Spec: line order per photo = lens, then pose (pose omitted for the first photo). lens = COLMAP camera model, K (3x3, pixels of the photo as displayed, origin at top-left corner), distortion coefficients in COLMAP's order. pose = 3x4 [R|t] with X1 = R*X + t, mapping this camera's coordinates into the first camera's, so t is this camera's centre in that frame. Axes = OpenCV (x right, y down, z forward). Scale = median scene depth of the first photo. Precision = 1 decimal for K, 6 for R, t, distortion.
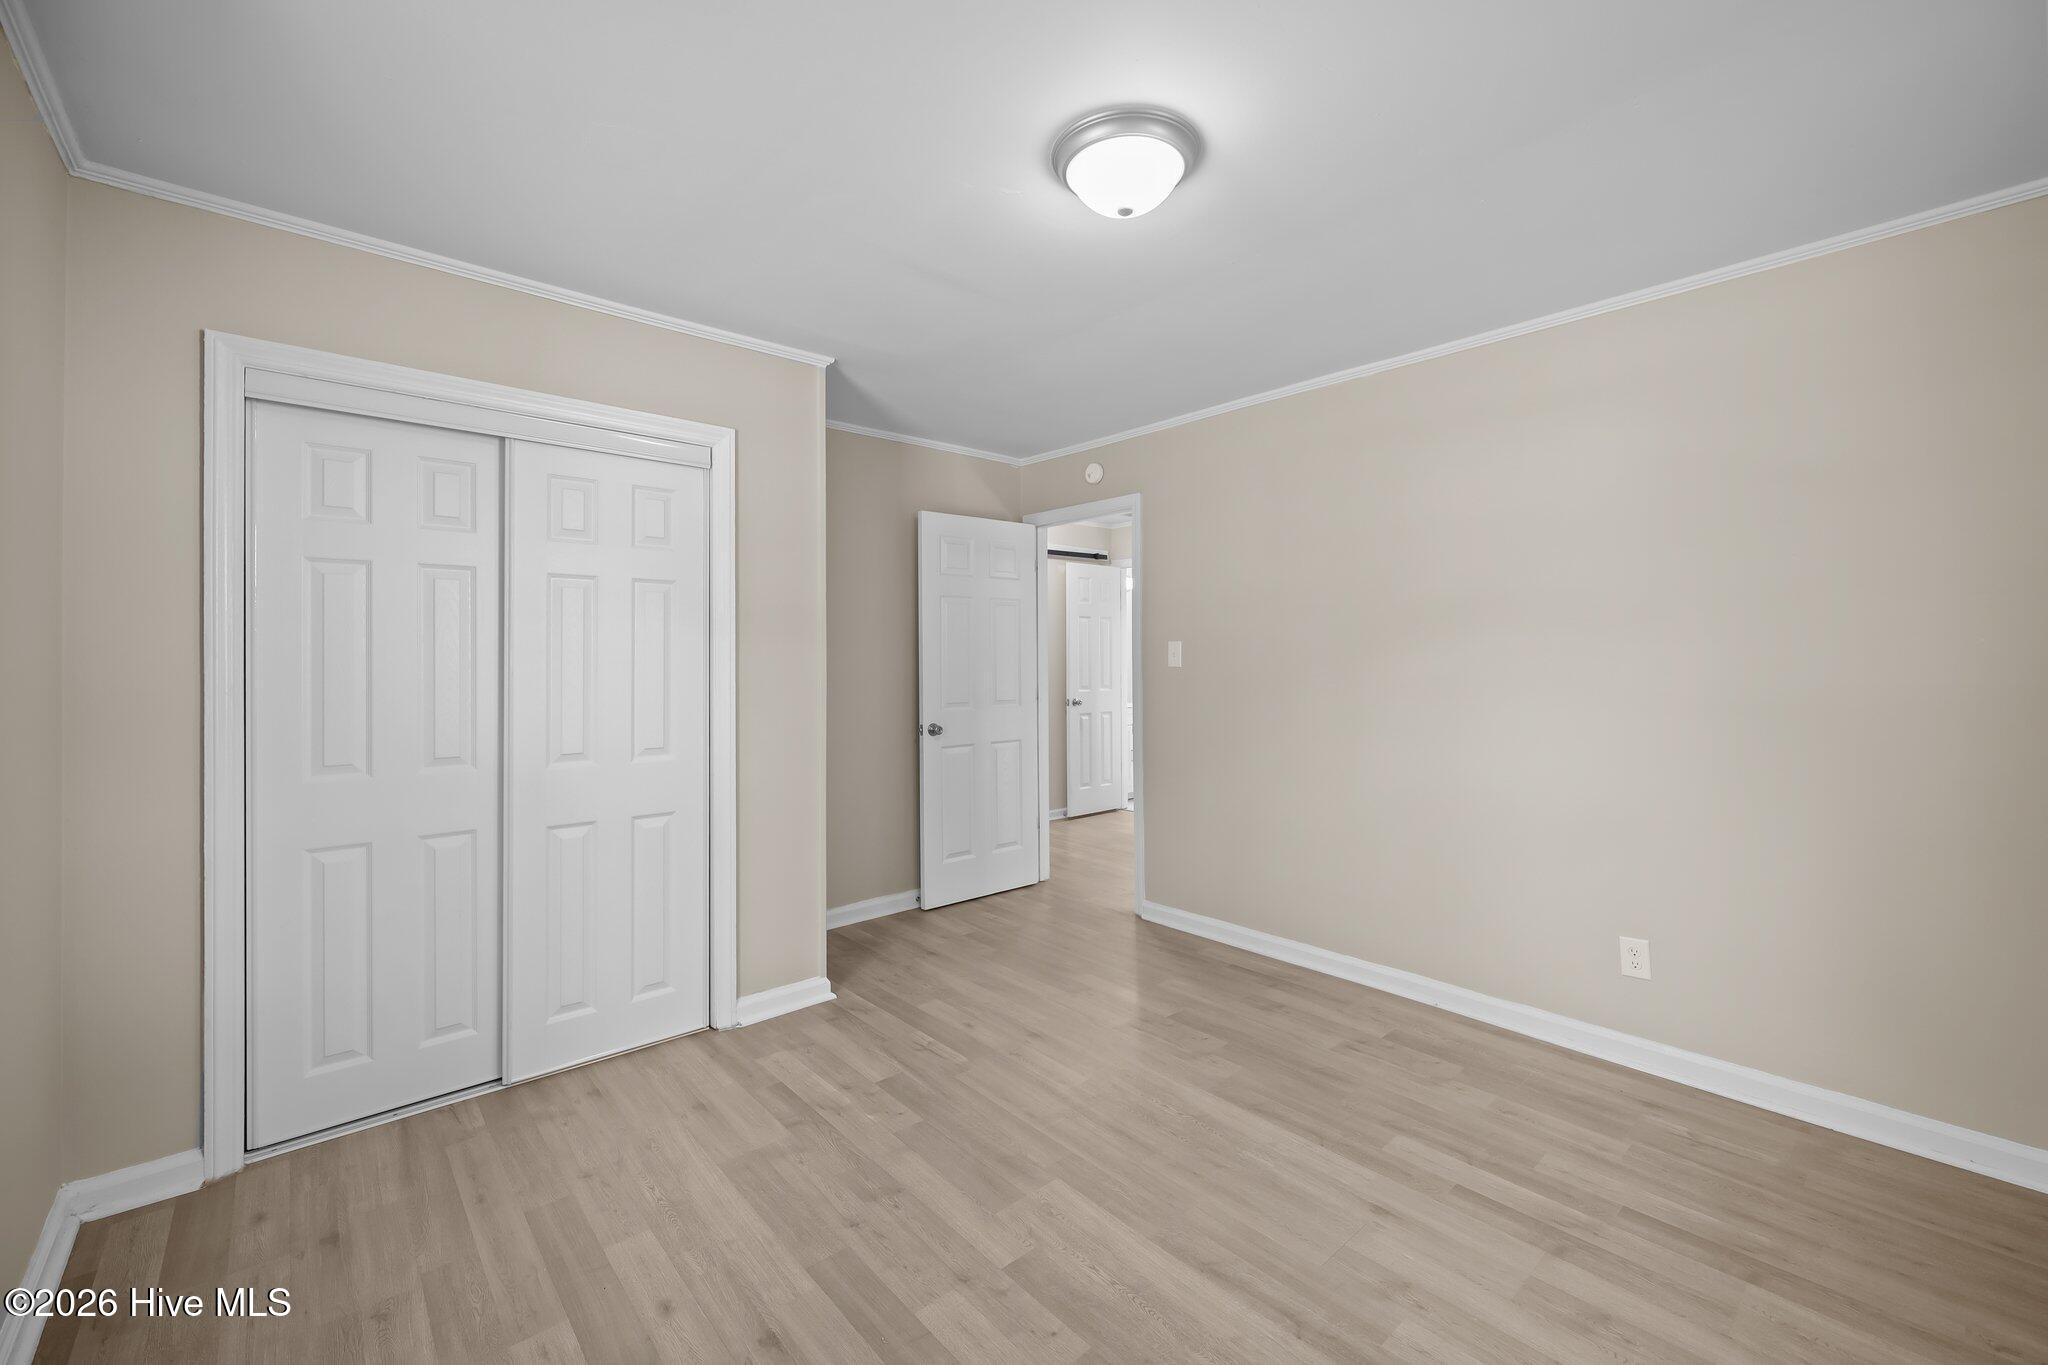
lens RADIAL K [[839.4, 0, 1034.7], [0, 839.4, 657.4], [0, 0, 1]] dist [0.002039, -0.000063]
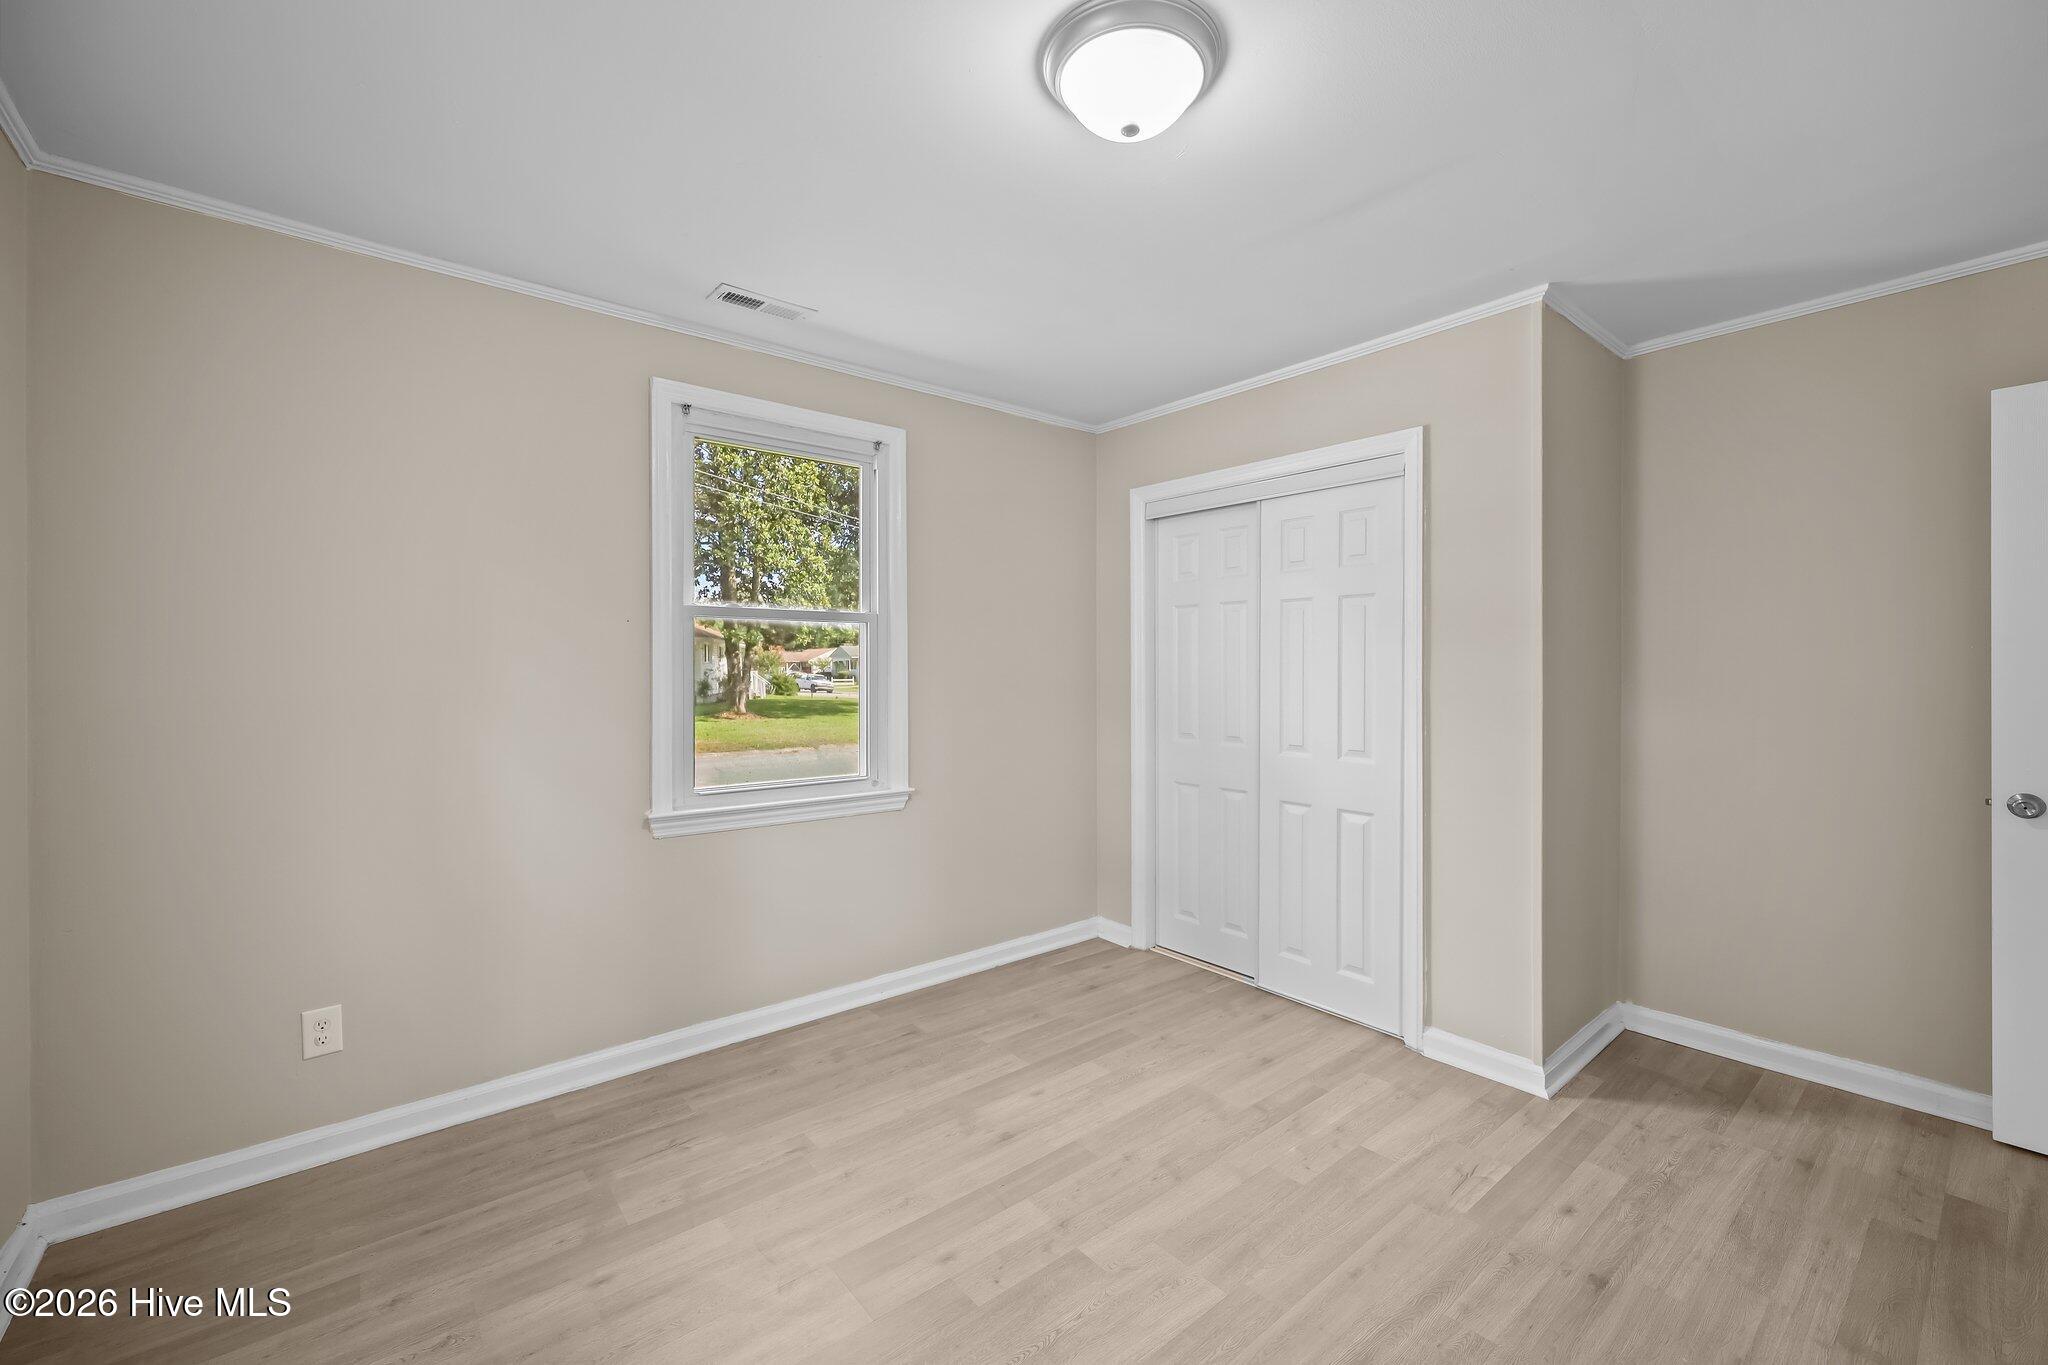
lens RADIAL K [[828.1, 0, 1032.9], [0, 828.1, 677.4], [0, 0, 1]] dist [0.002924, -0.000059]
pose [[-0.032449, 0.014595, -0.999367, 0.719742], [0.001446, 0.999893, 0.014556, -0.001724], [0.999472, -0.000973, -0.032467, 0.711676]]
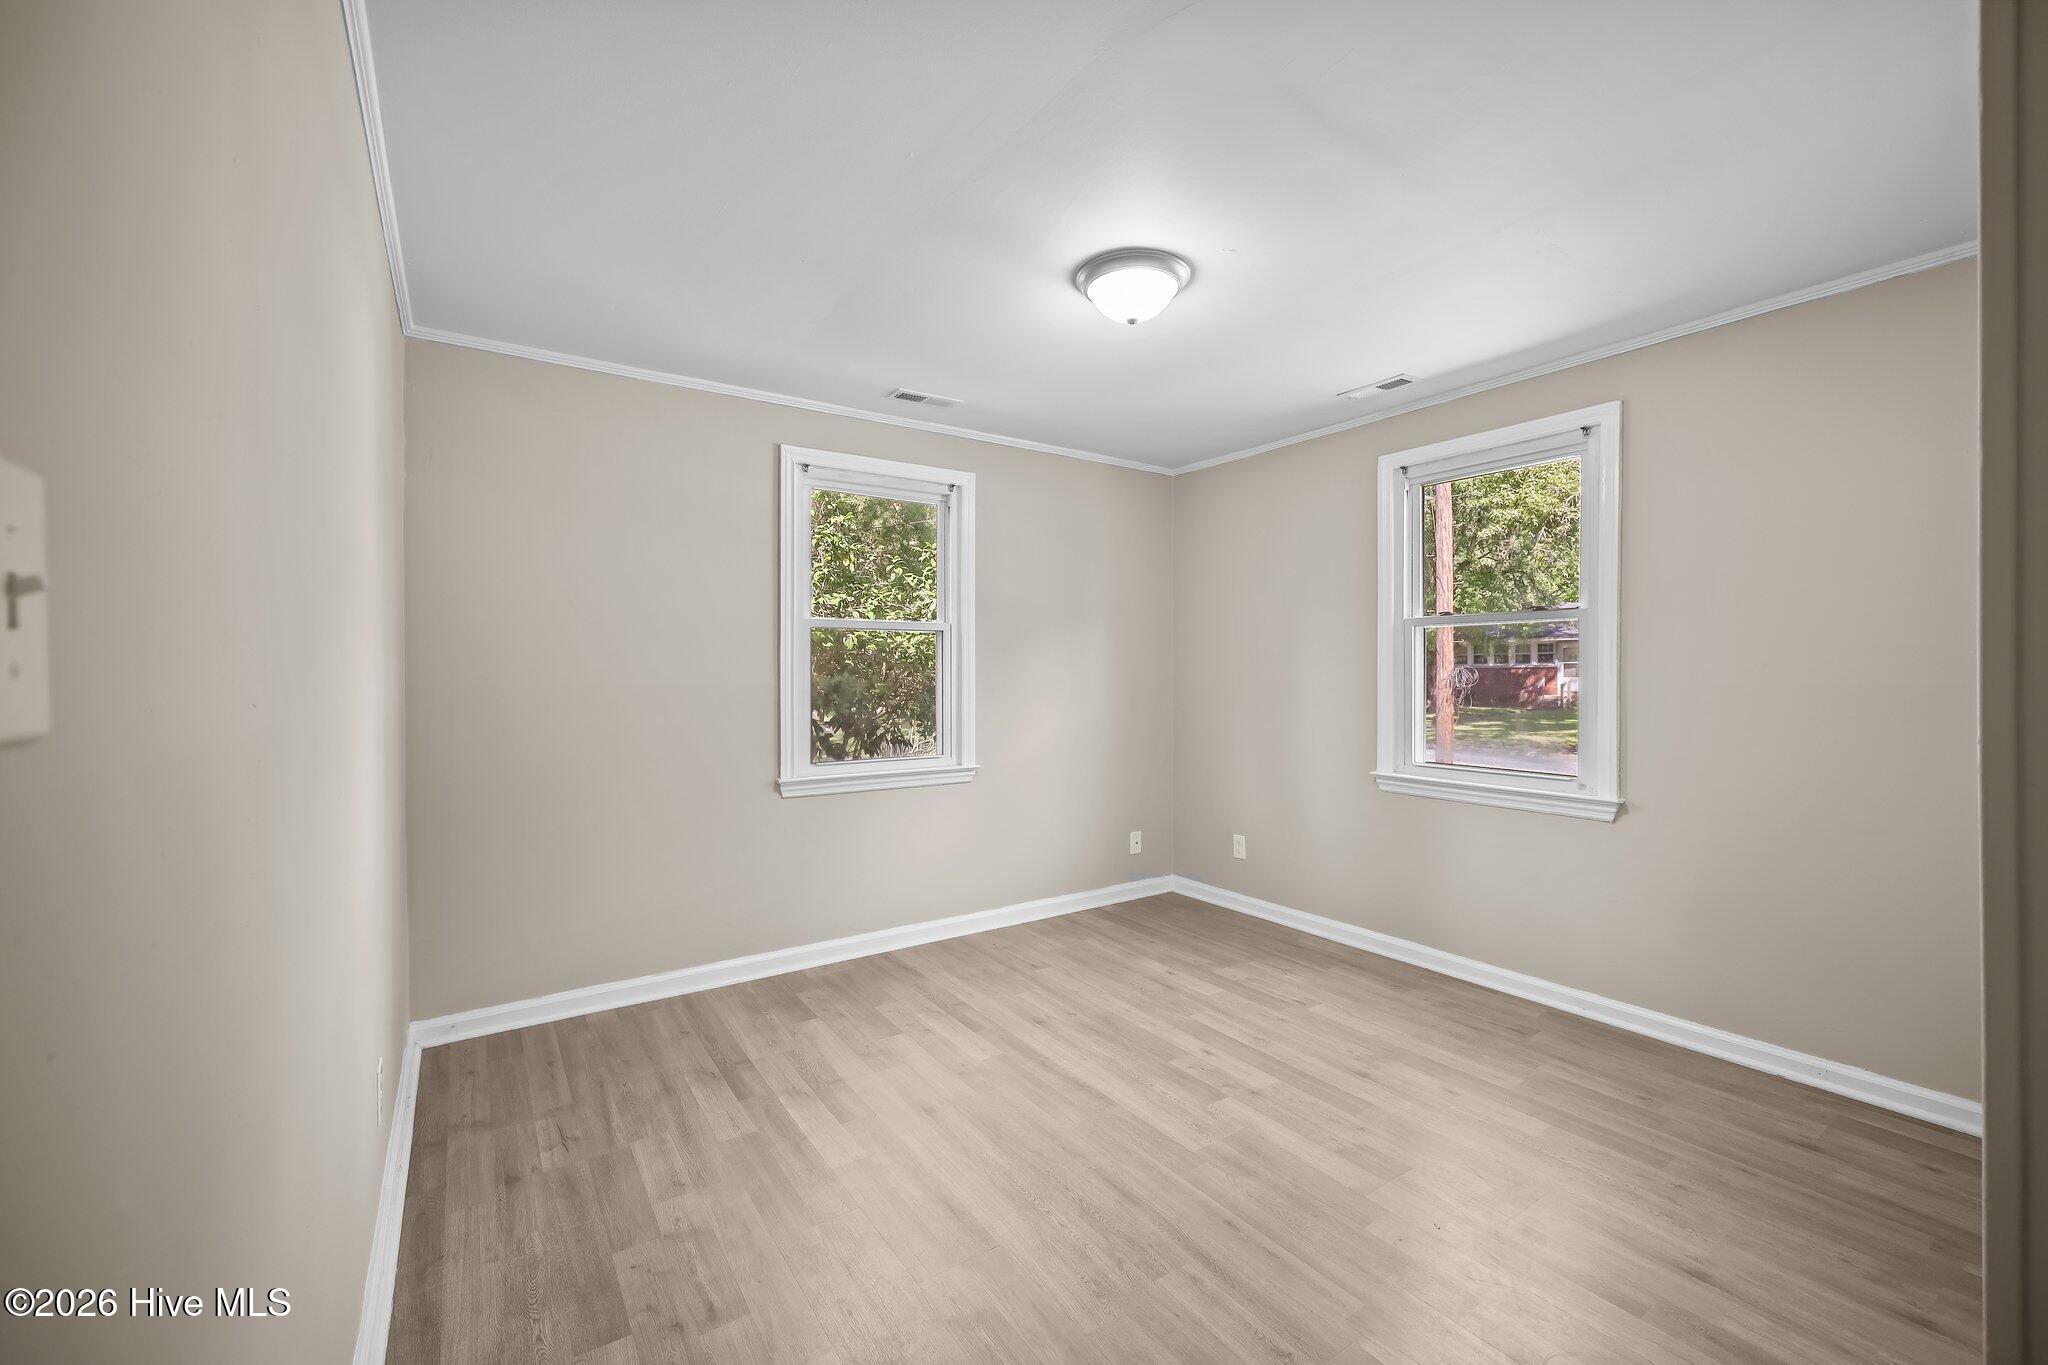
lens RADIAL K [[828.1, 0, 1032.9], [0, 828.1, 677.4], [0, 0, 1]] dist [0.002924, -0.000059]
pose [[-0.991926, 0.007584, 0.126591, 0.078179], [0.008090, 0.999961, 0.003483, 0.009828], [-0.126560, 0.004479, -0.991949, 1.762702]]
